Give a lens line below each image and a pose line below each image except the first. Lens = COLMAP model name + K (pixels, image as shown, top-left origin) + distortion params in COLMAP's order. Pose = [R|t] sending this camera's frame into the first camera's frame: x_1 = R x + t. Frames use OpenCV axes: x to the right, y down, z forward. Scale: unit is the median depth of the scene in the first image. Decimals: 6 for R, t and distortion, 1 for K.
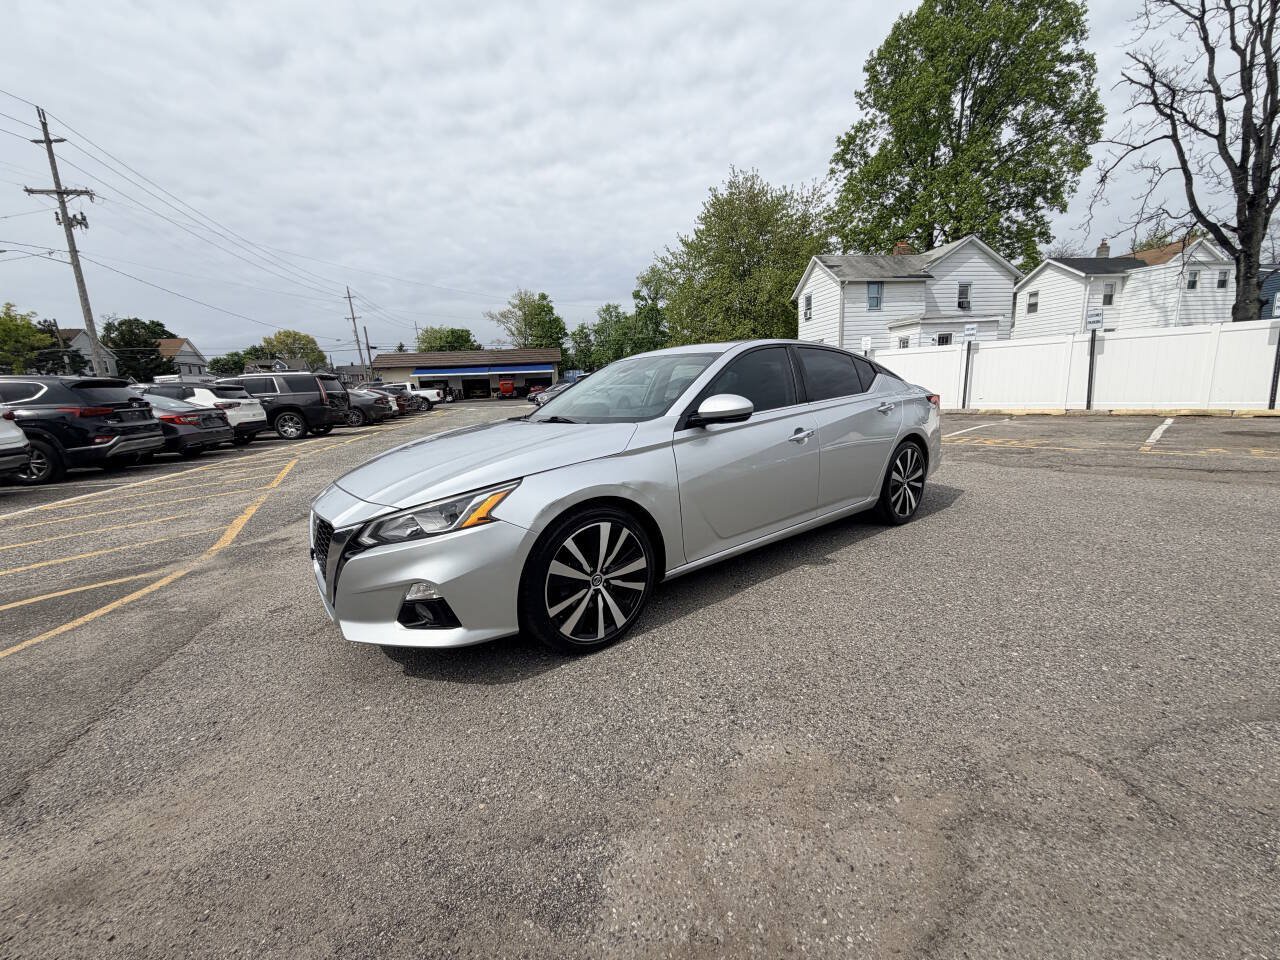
lens RADIAL K [[508.7, 0, 638.5], [0, 508.7, 481.2], [0, 0, 1]] dist [0.000725, -0.000029]
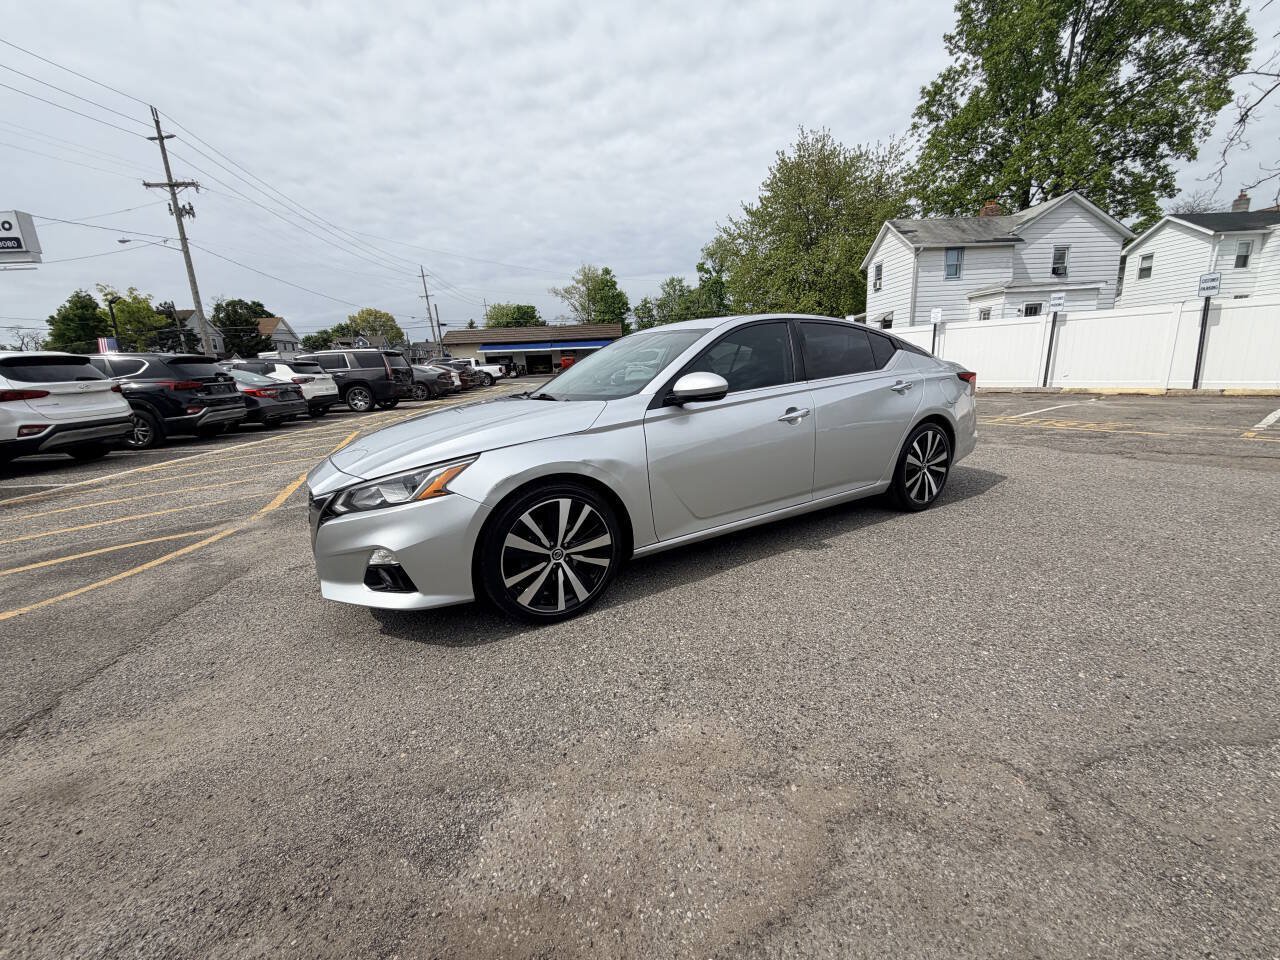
lens RADIAL K [[509.4, 0, 637.2], [0, 509.4, 478.3], [0, 0, 1]] dist [0.000179, -0.000111]
pose [[0.992222, 0.027789, -0.121336, 0.016726], [-0.022861, 0.998863, 0.041822, -0.000475], [0.122361, -0.038723, 0.991730, 0.000403]]
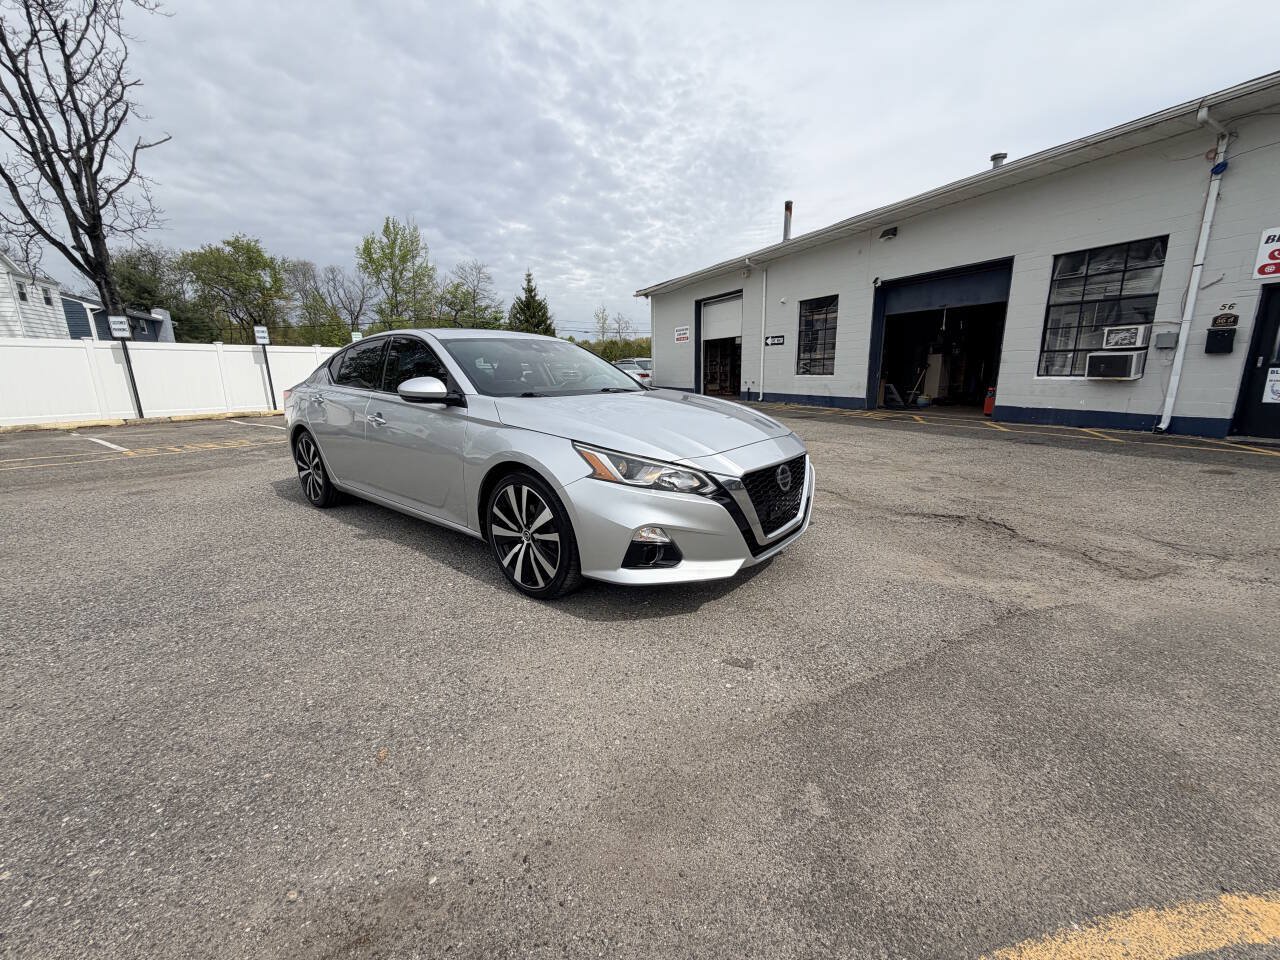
lens RADIAL K [[509.9, 0, 639.1], [0, 509.9, 480.5], [0, 0, 1]] dist [-0.000673, -0.000032]
pose [[-0.226516, -0.158036, 0.961101, -0.142657], [0.197044, 0.958911, 0.204116, -0.016579], [-0.953868, 0.235615, -0.186069, 0.132475]]
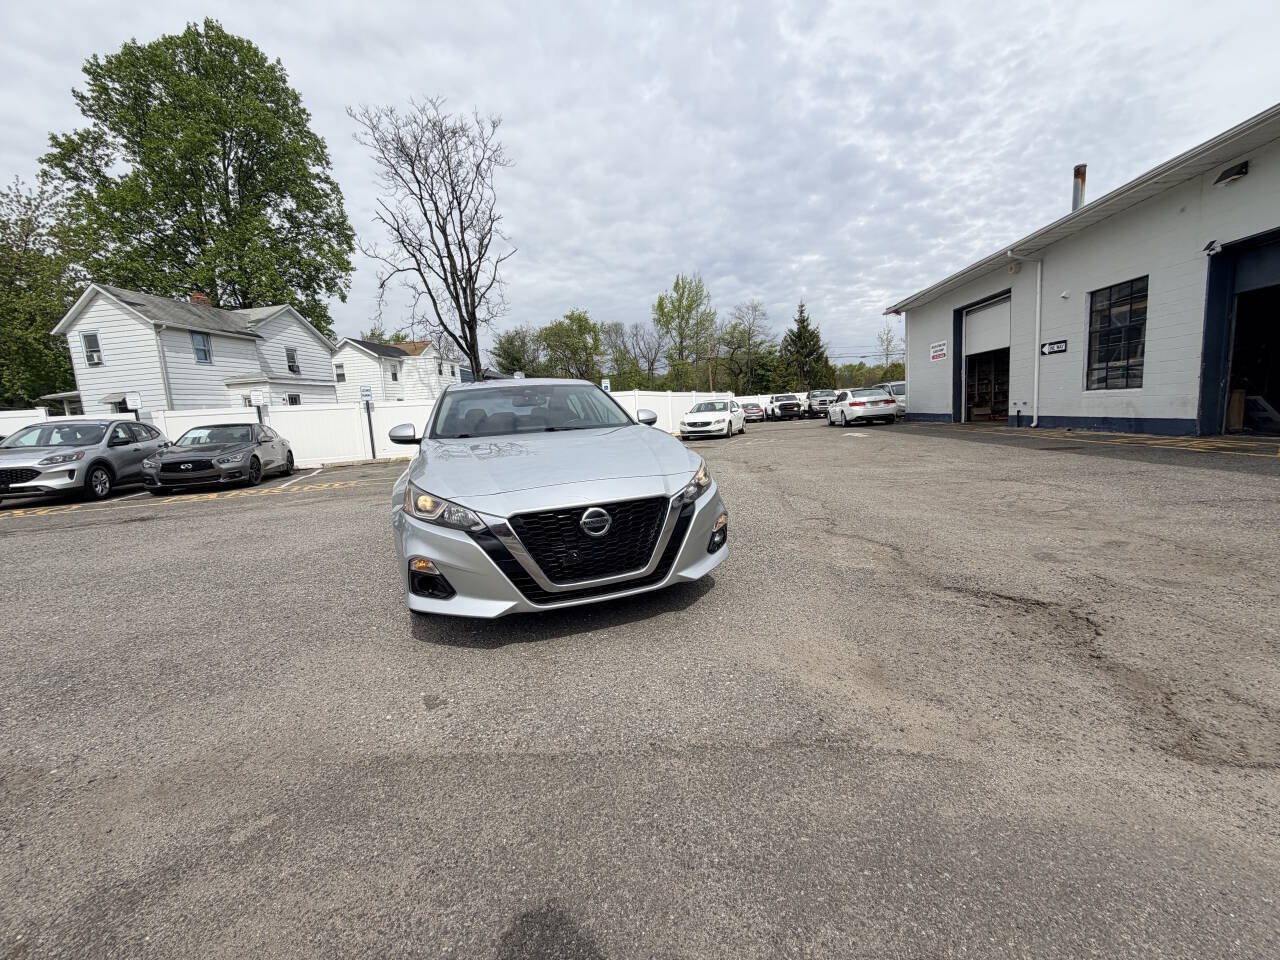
lens RADIAL K [[511.6, 0, 638.9], [0, 511.6, 478.9], [0, 0, 1]] dist [-0.000497, 0.000077]
pose [[0.312190, -0.095123, 0.945245, -0.136800], [0.218887, 0.975407, 0.025865, 0.000173], [-0.924460, 0.198827, 0.325334, 0.050604]]
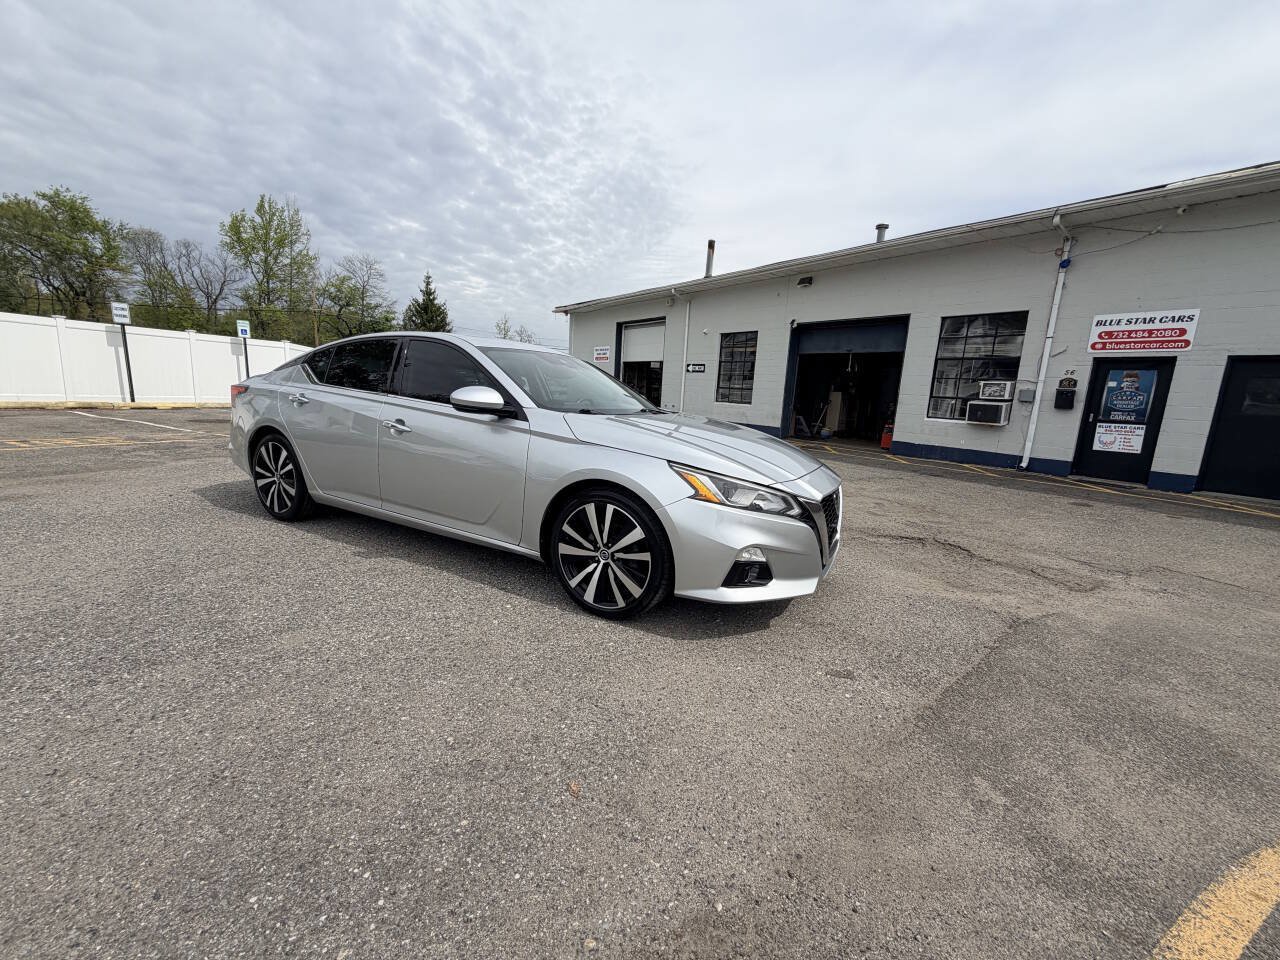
lens RADIAL K [[509.3, 0, 640.3], [0, 509.3, 480.3], [0, 0, 1]] dist [0.000657, -0.000310]
pose [[-0.419979, -0.135844, 0.897309, -0.133007], [0.123365, 0.971011, 0.204742, -0.023135], [-0.899110, 0.196684, -0.391046, 0.165429]]
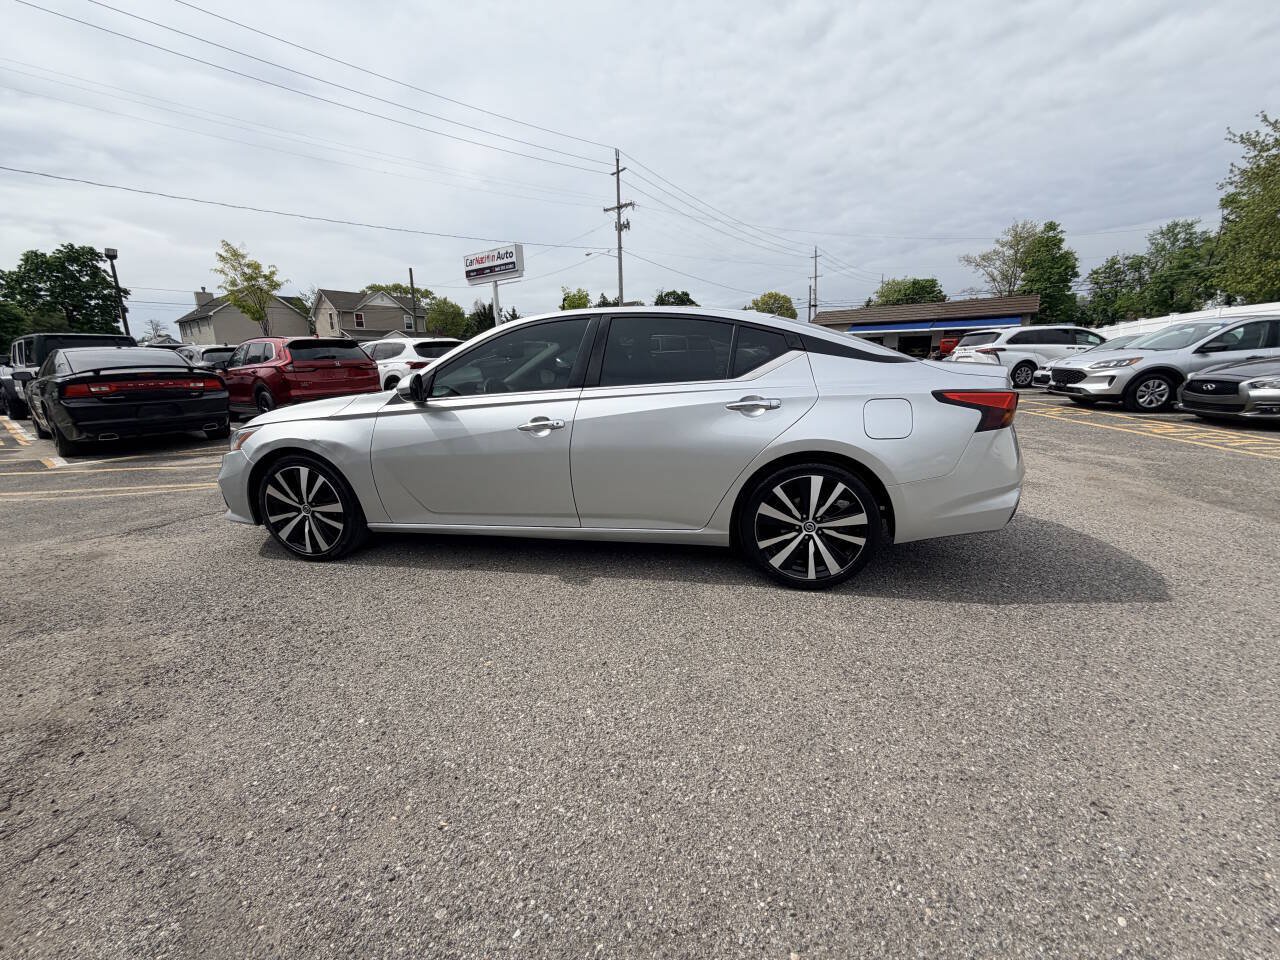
lens RADIAL K [[508.8, 0, 639.7], [0, 508.8, 481.6], [0, 0, 1]] dist [0.000773, -0.000102]
pose [[0.661094, 0.204507, -0.721895, 0.122224], [-0.144274, 0.978831, 0.145172, -0.016707], [0.736302, 0.008178, 0.676604, 0.062032]]
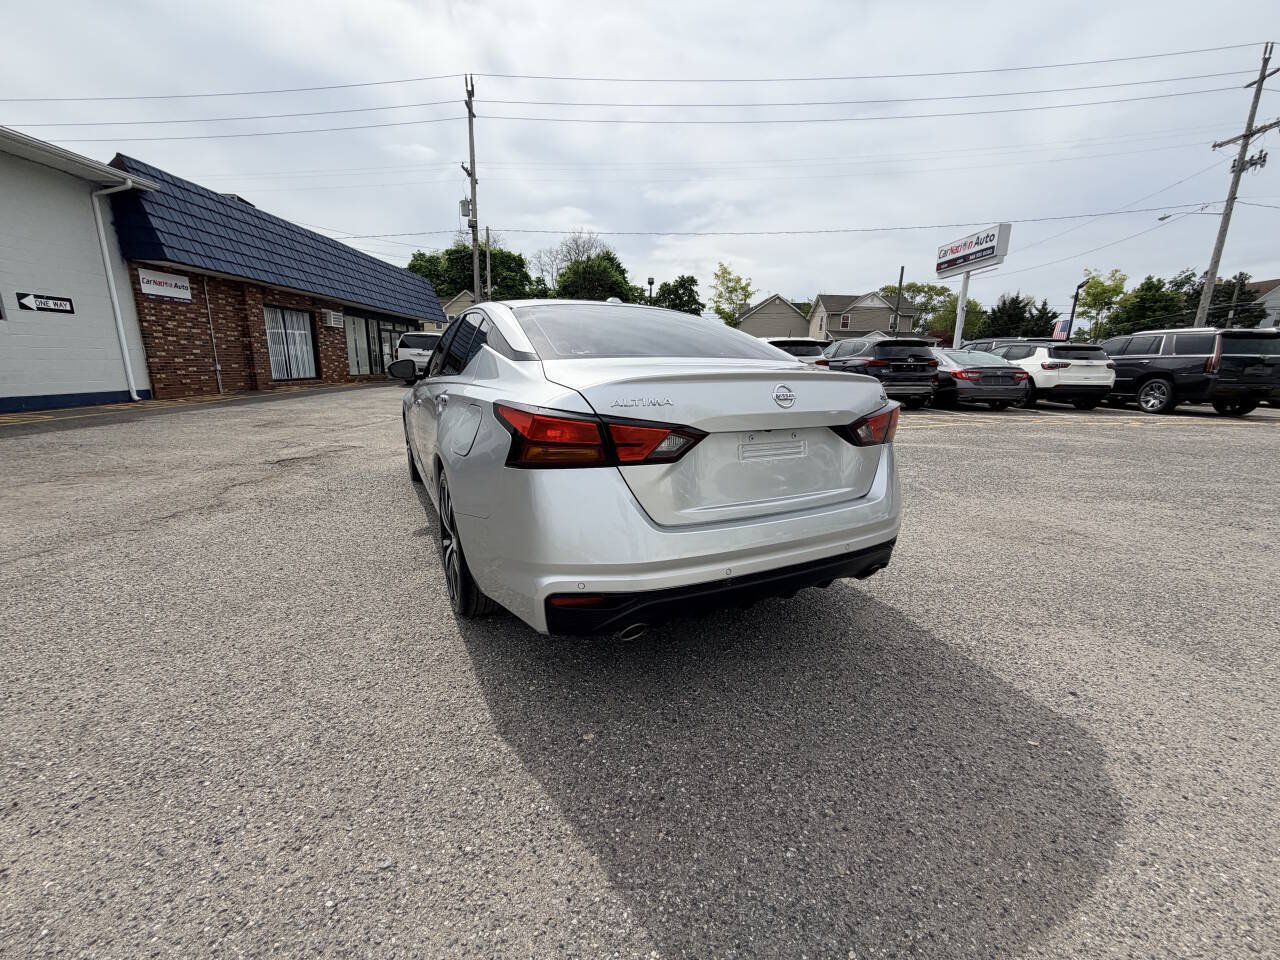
lens RADIAL K [[509.5, 0, 639.5], [0, 509.5, 480.0], [0, 0, 1]] dist [0.001343, -0.000665]
pose [[-0.191929, 0.261970, -0.945799, 0.148674], [-0.184506, 0.936899, 0.296946, -0.039399], [0.963909, 0.231498, -0.131483, 0.186352]]
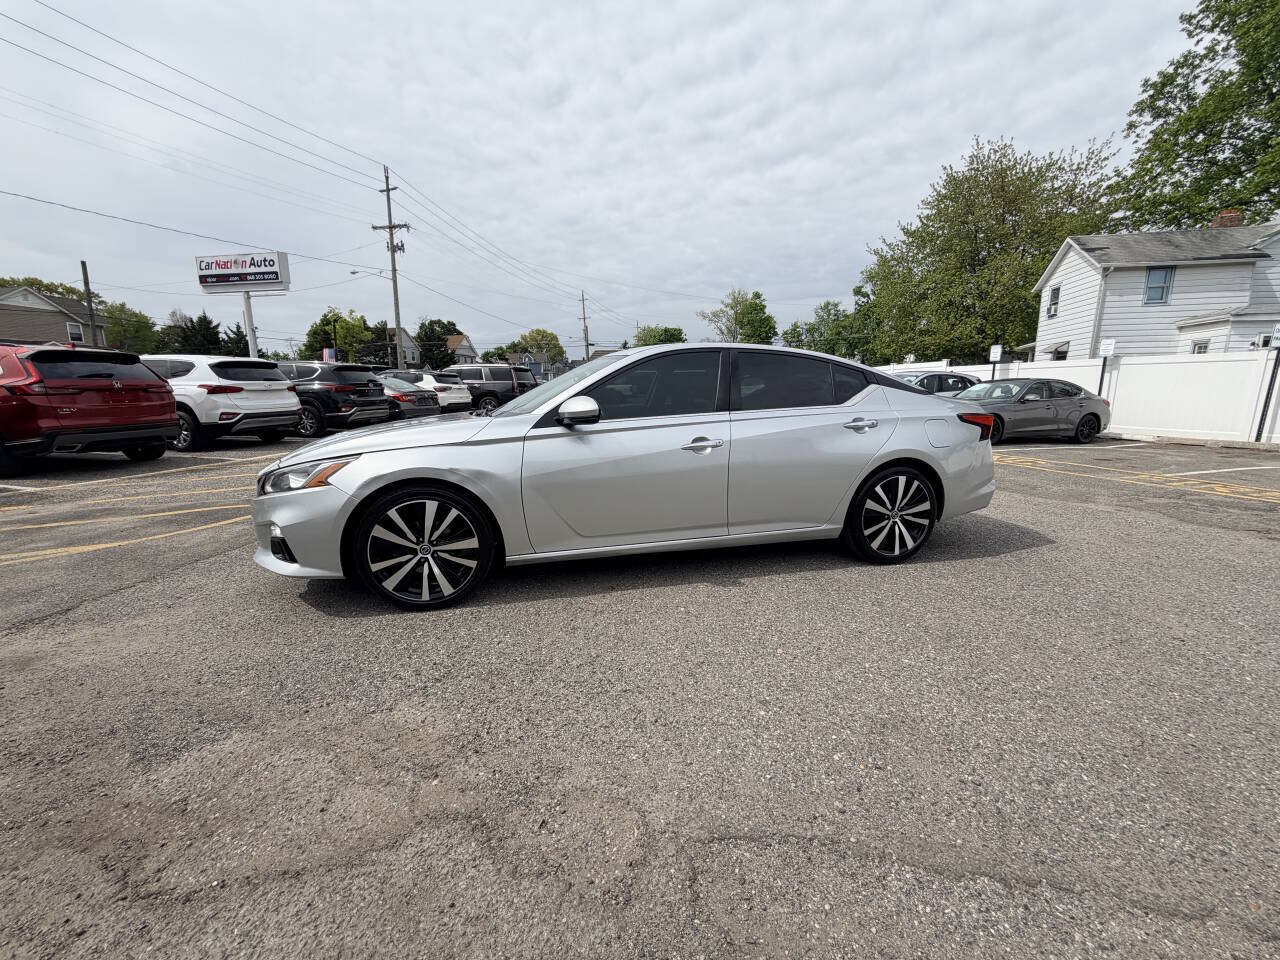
lens RADIAL K [[509.1, 0, 638.9], [0, 509.1, 481.0], [0, 0, 1]] dist [0.001392, -0.000494]
pose [[0.917927, 0.115263, -0.379638, 0.066140], [-0.114664, 0.993108, 0.024274, -0.003759], [0.379820, 0.021249, 0.924816, 0.009235]]
